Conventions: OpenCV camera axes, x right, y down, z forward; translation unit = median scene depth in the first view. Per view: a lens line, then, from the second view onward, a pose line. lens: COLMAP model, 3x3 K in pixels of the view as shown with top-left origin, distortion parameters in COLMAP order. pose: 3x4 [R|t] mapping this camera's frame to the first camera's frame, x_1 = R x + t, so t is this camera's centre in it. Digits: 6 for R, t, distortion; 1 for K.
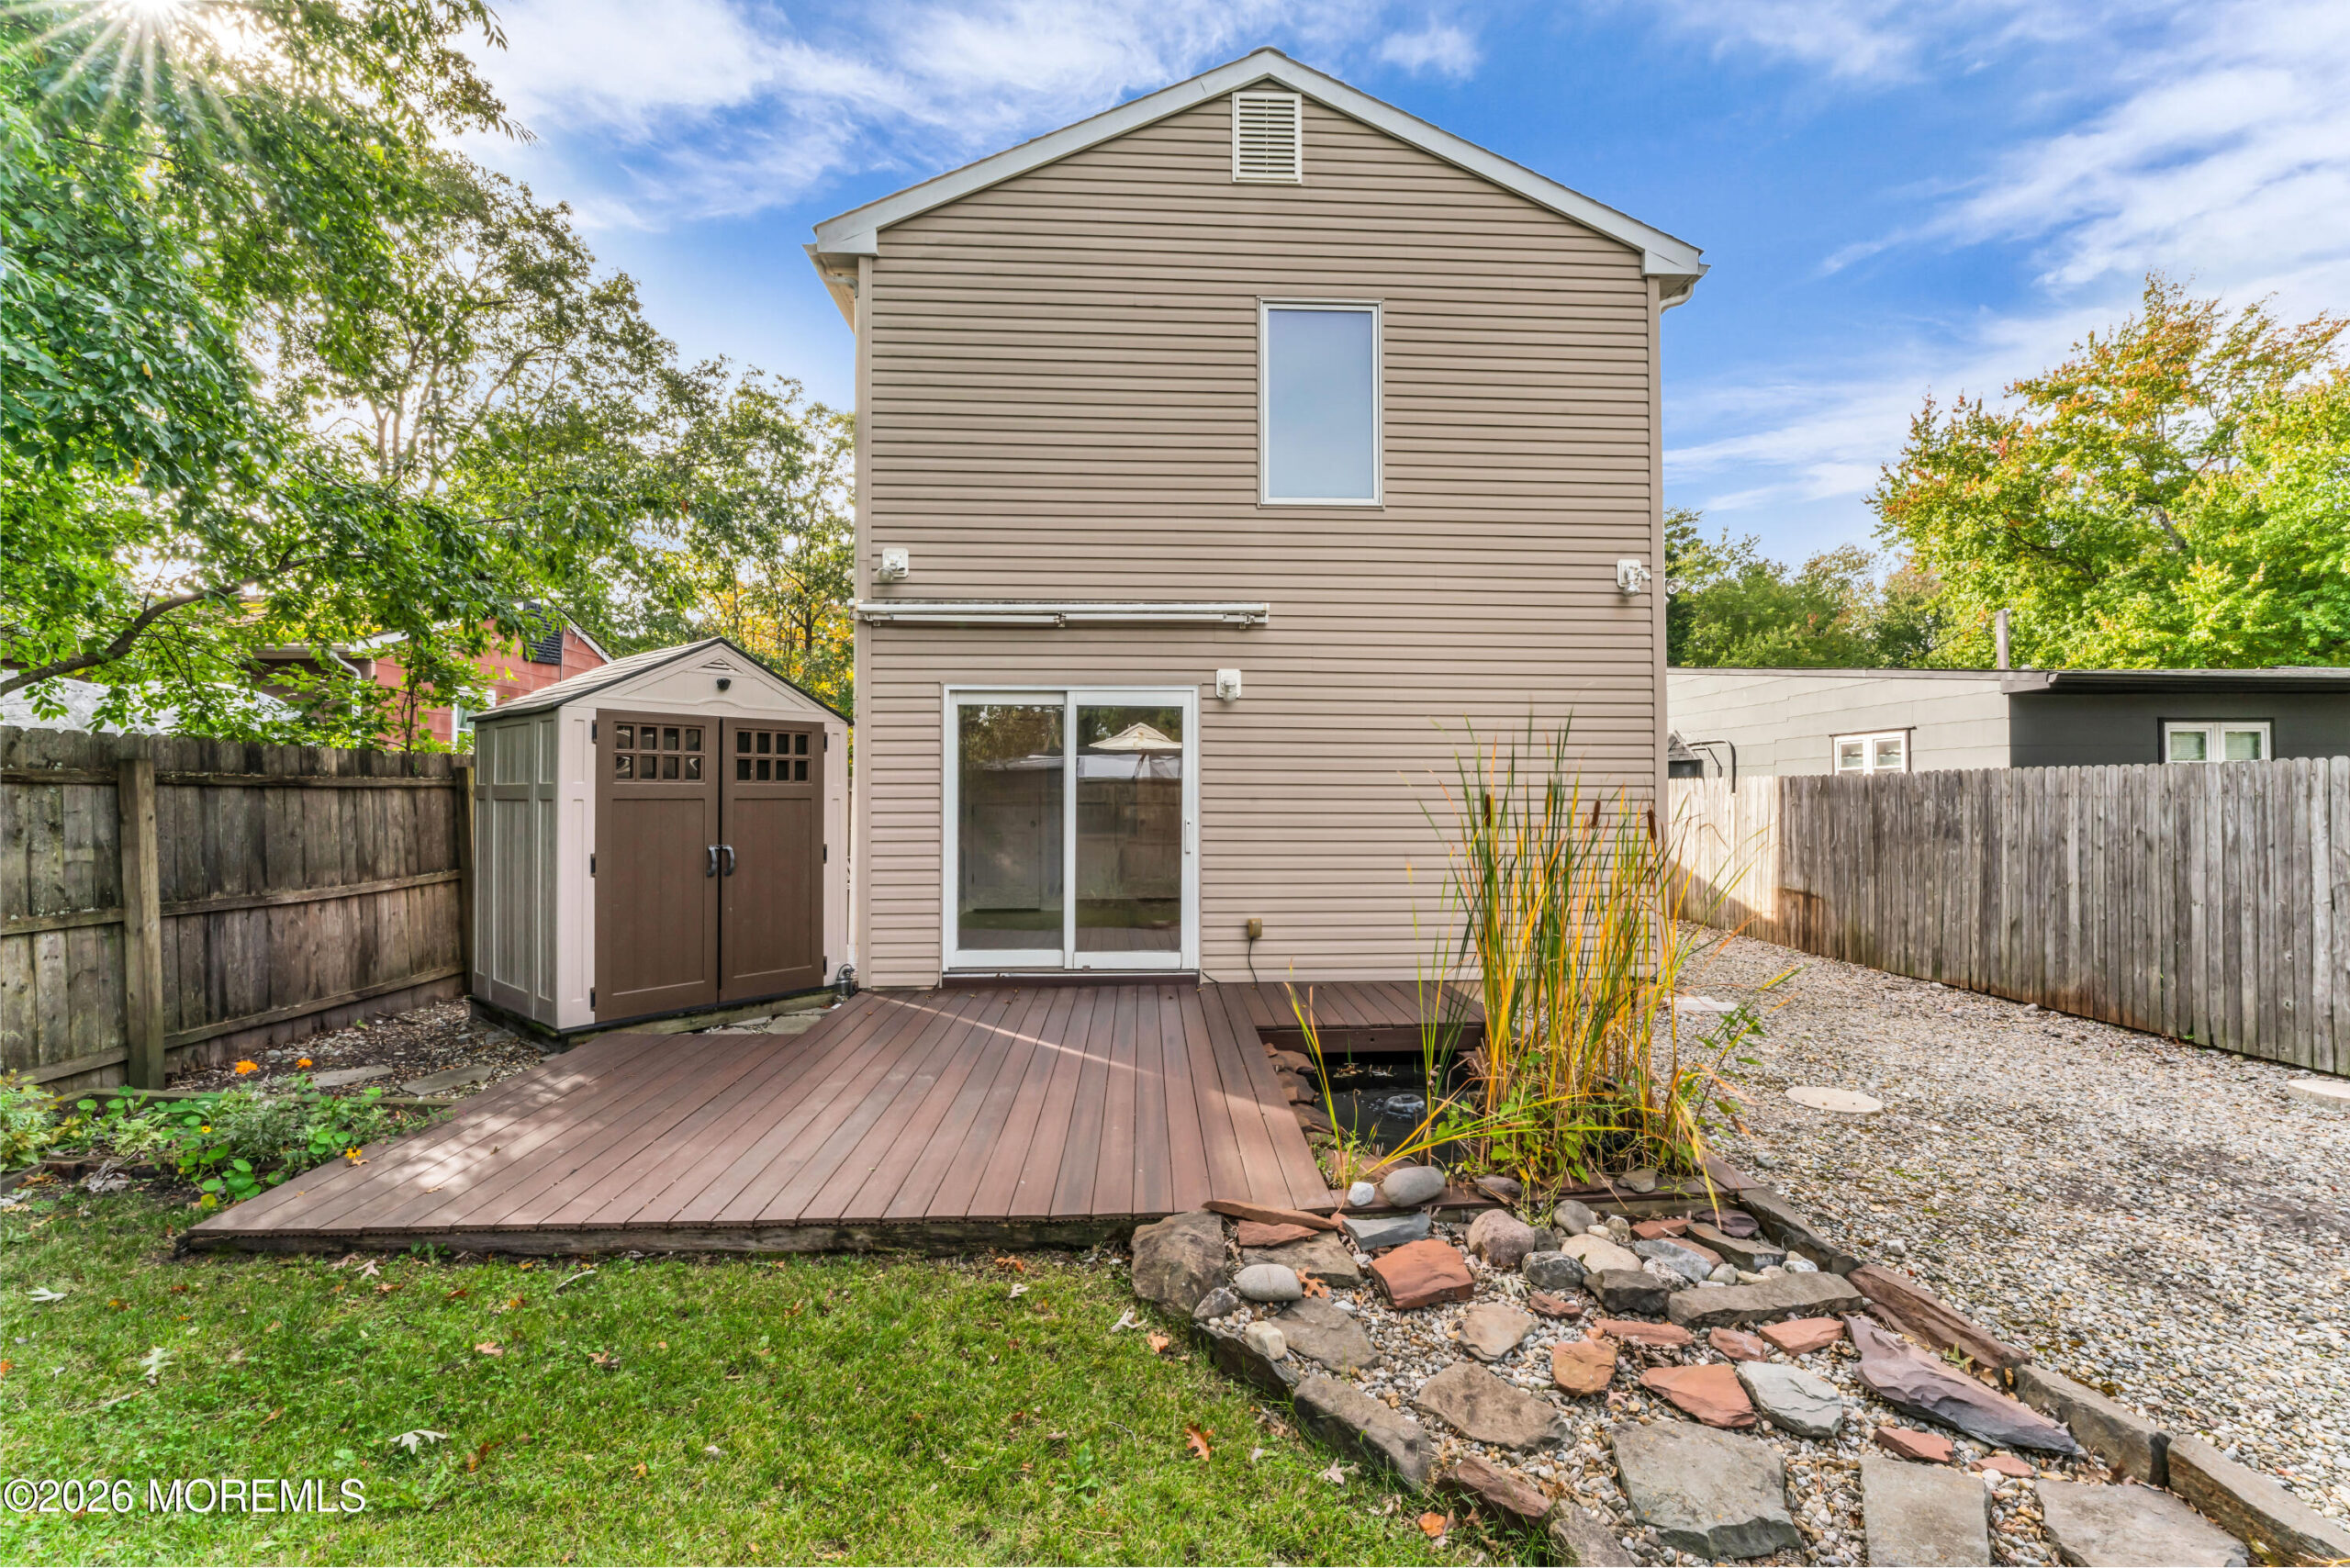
lens RADIAL K [[982.2, 0, 1173.4], [0, 982.2, 786.5], [0, 0, 1]] dist [-0.002623, 0.000136]
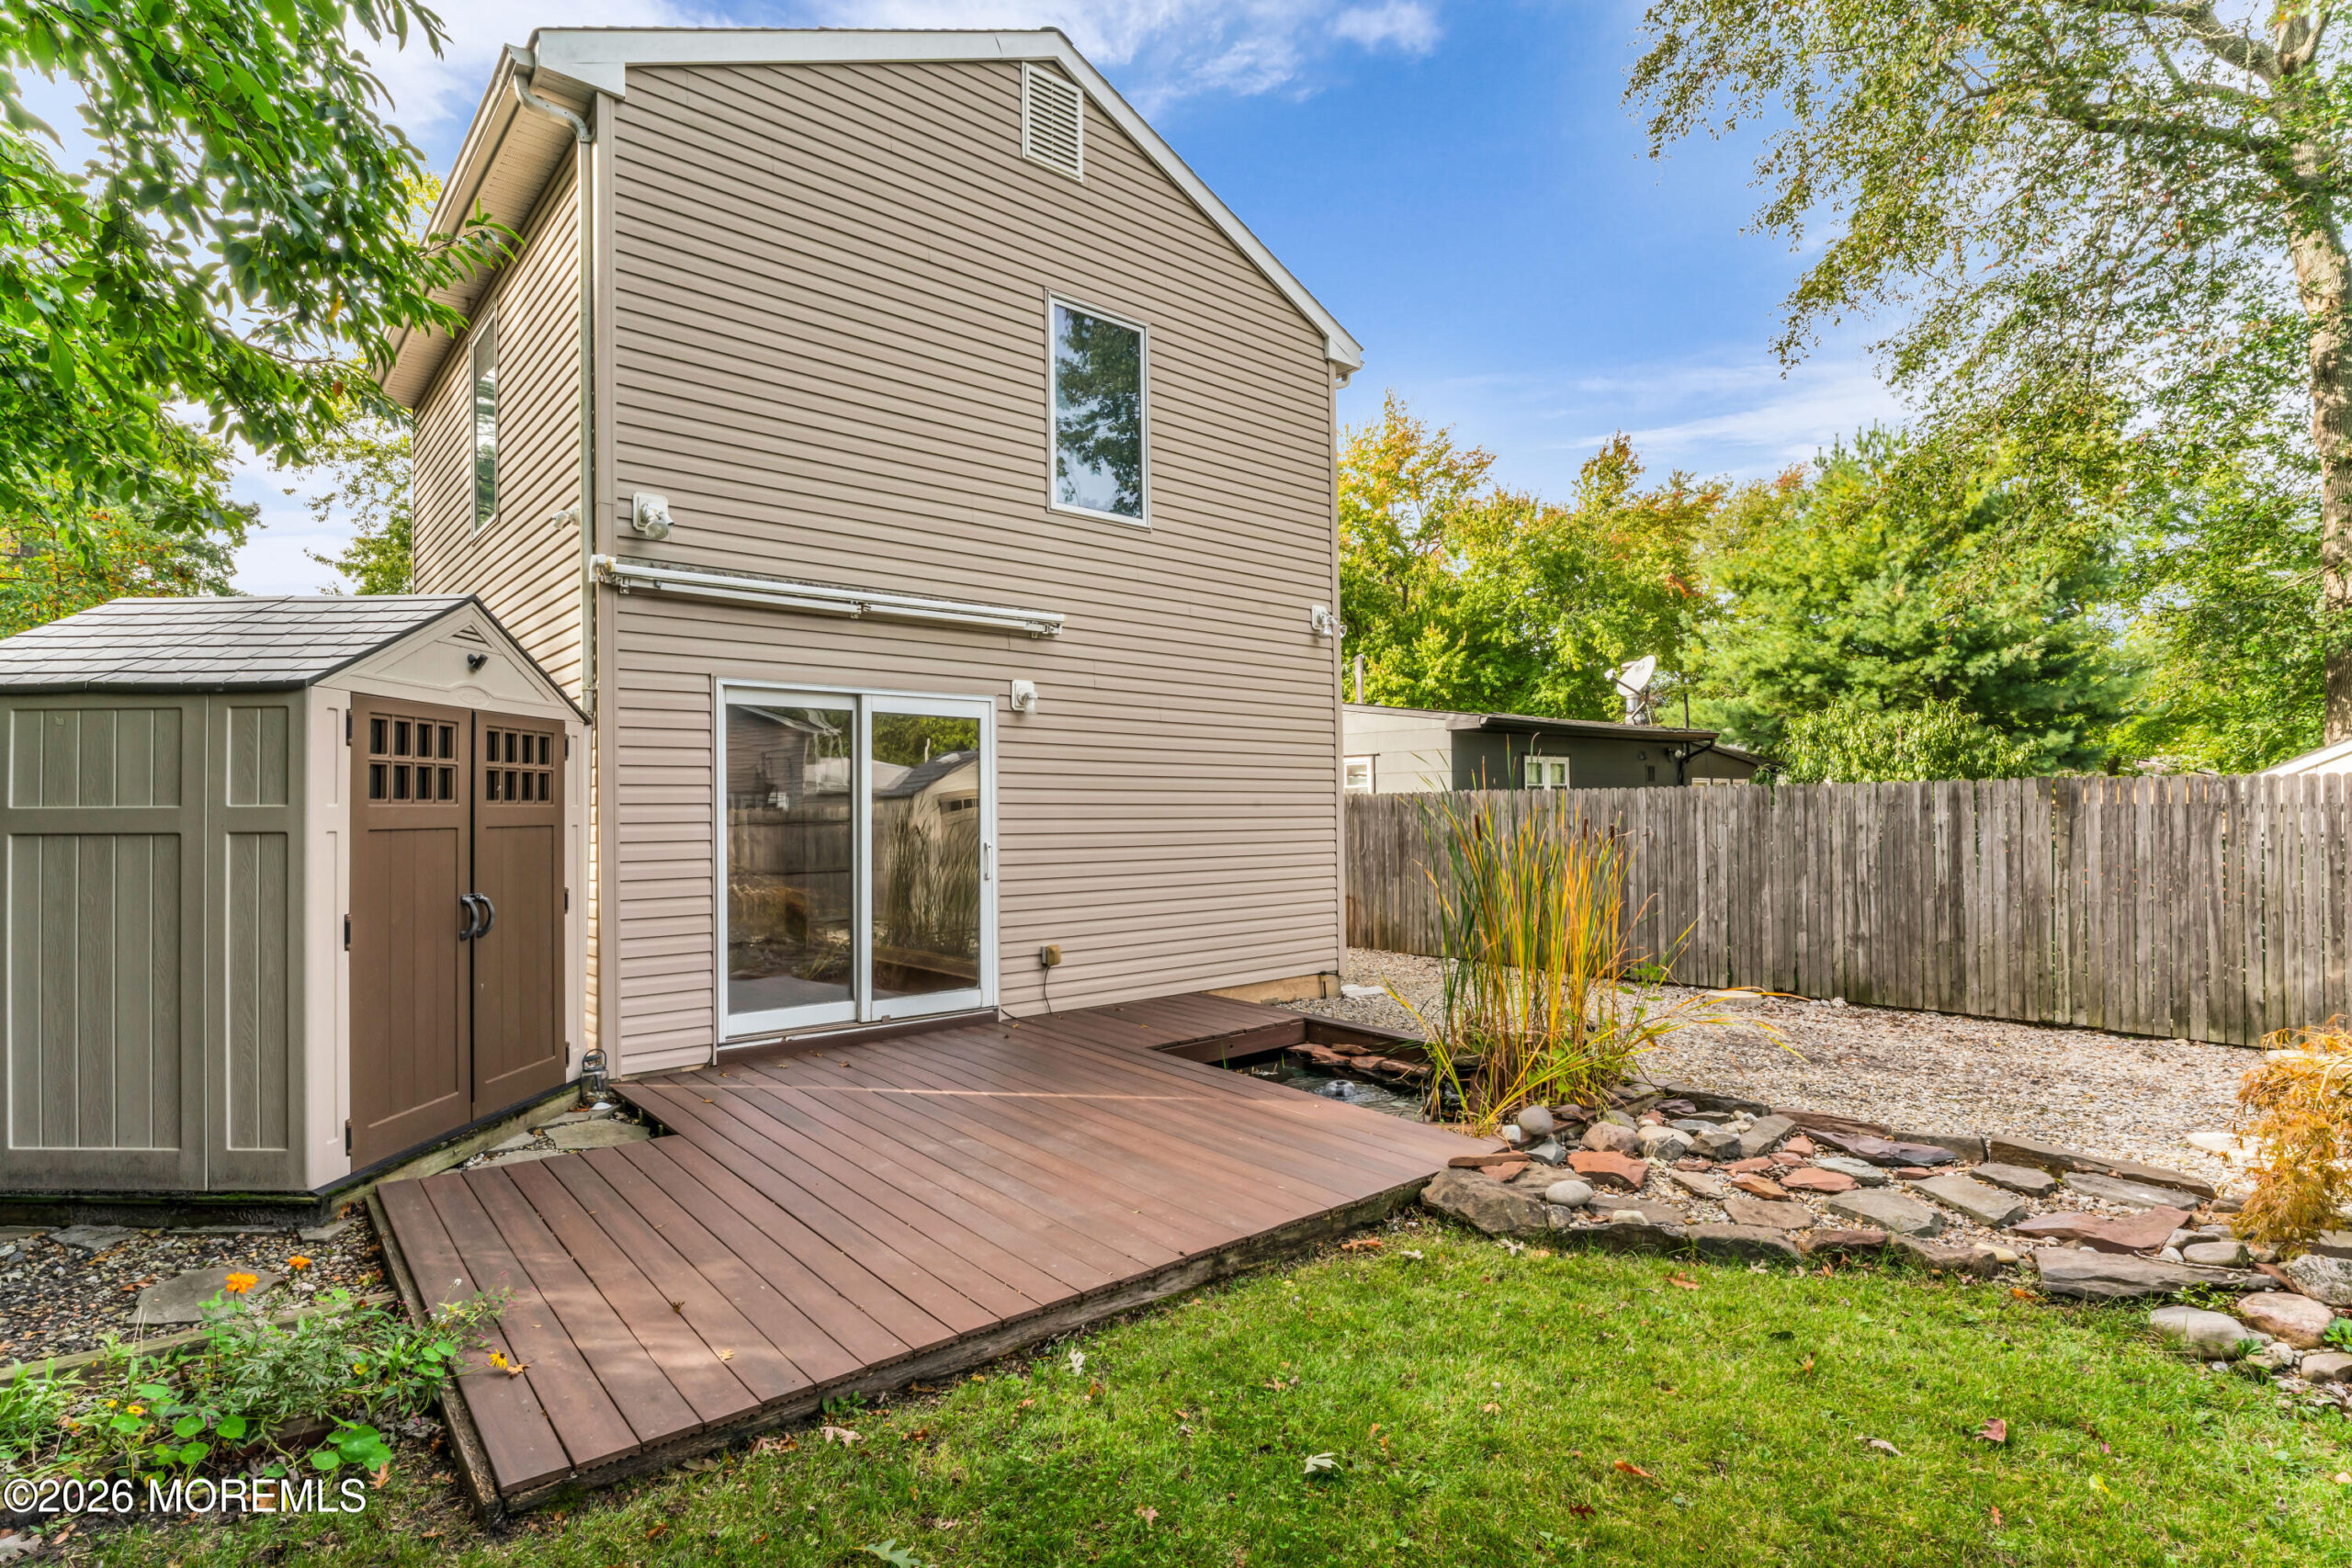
lens RADIAL K [[1160.6, 0, 1167.0], [0, 1160.6, 797.8], [0, 0, 1]] dist [-0.002156, 0.000459]
pose [[0.789901, 0.000681, 0.613234, -0.515491], [0.000498, 0.999998, -0.001752, -0.005975], [-0.613235, 0.001689, 0.789899, 0.047327]]
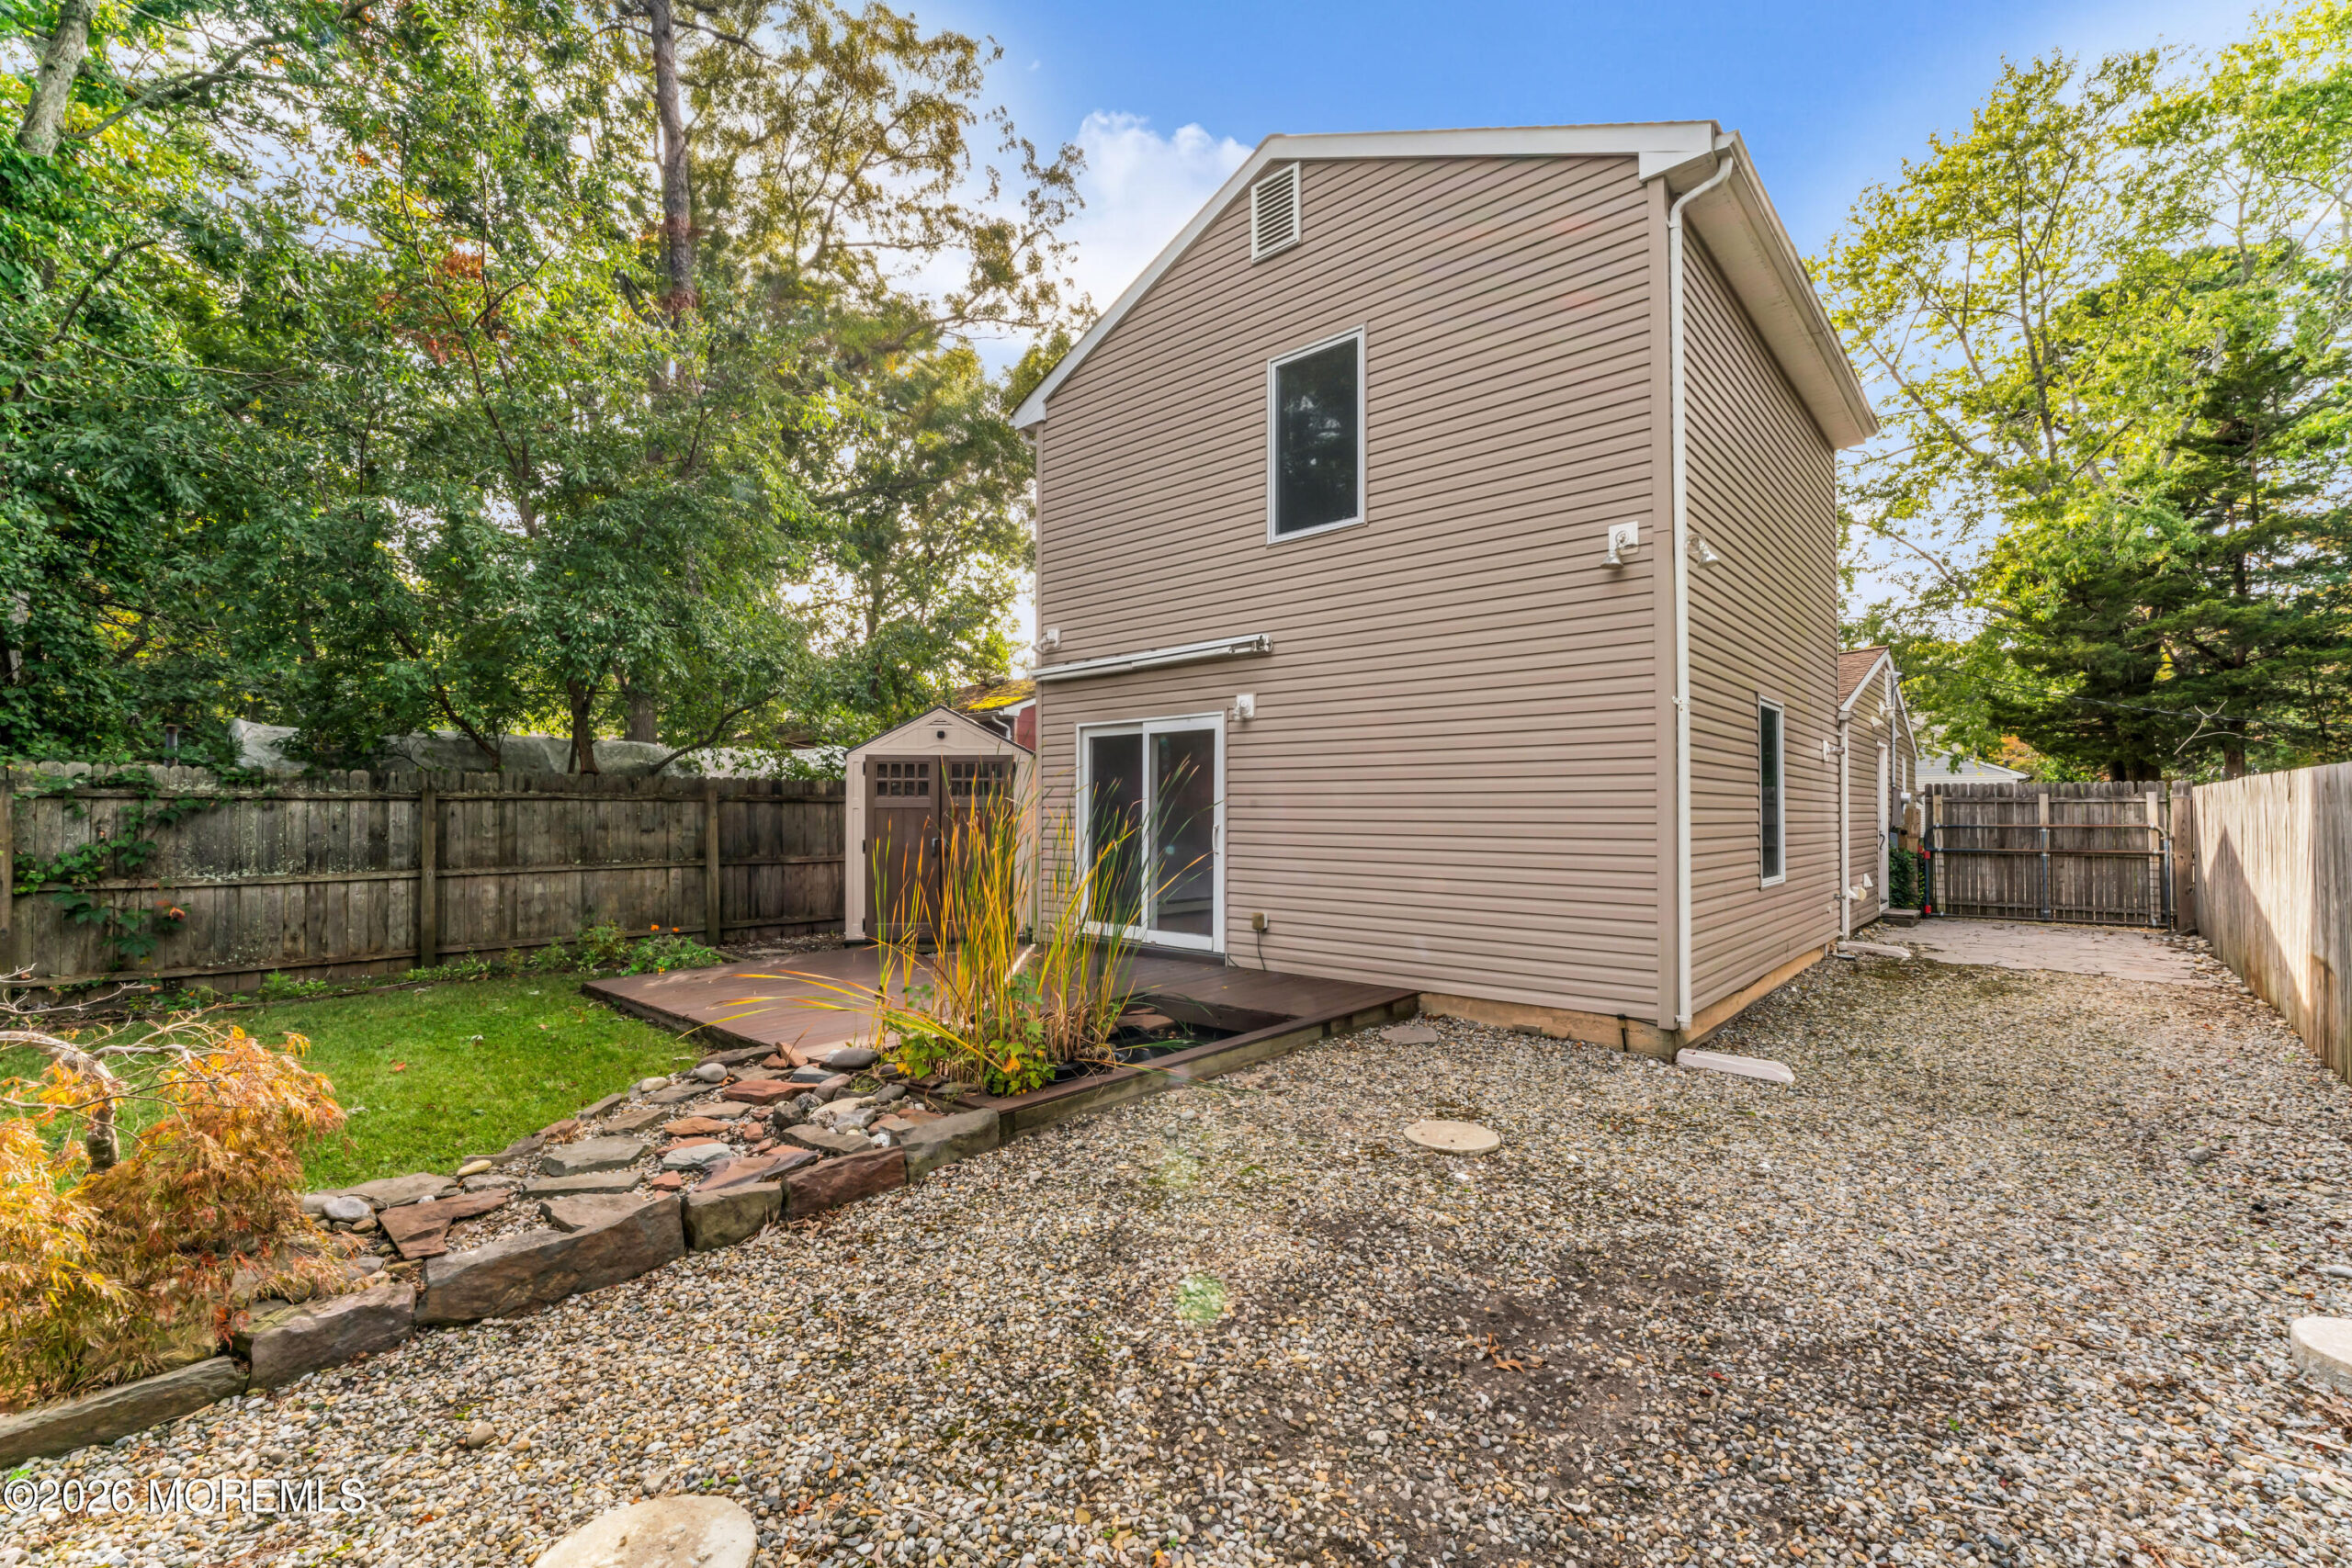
lens RADIAL K [[982.9, 0, 1169.1], [0, 982.9, 797.4], [0, 0, 1]] dist [-0.002623, 0.000136]
pose [[0.715175, -0.010151, -0.698872, 0.798606], [0.007899, 0.999948, -0.006441, 0.007855], [0.698901, -0.000914, 0.715218, 0.121064]]
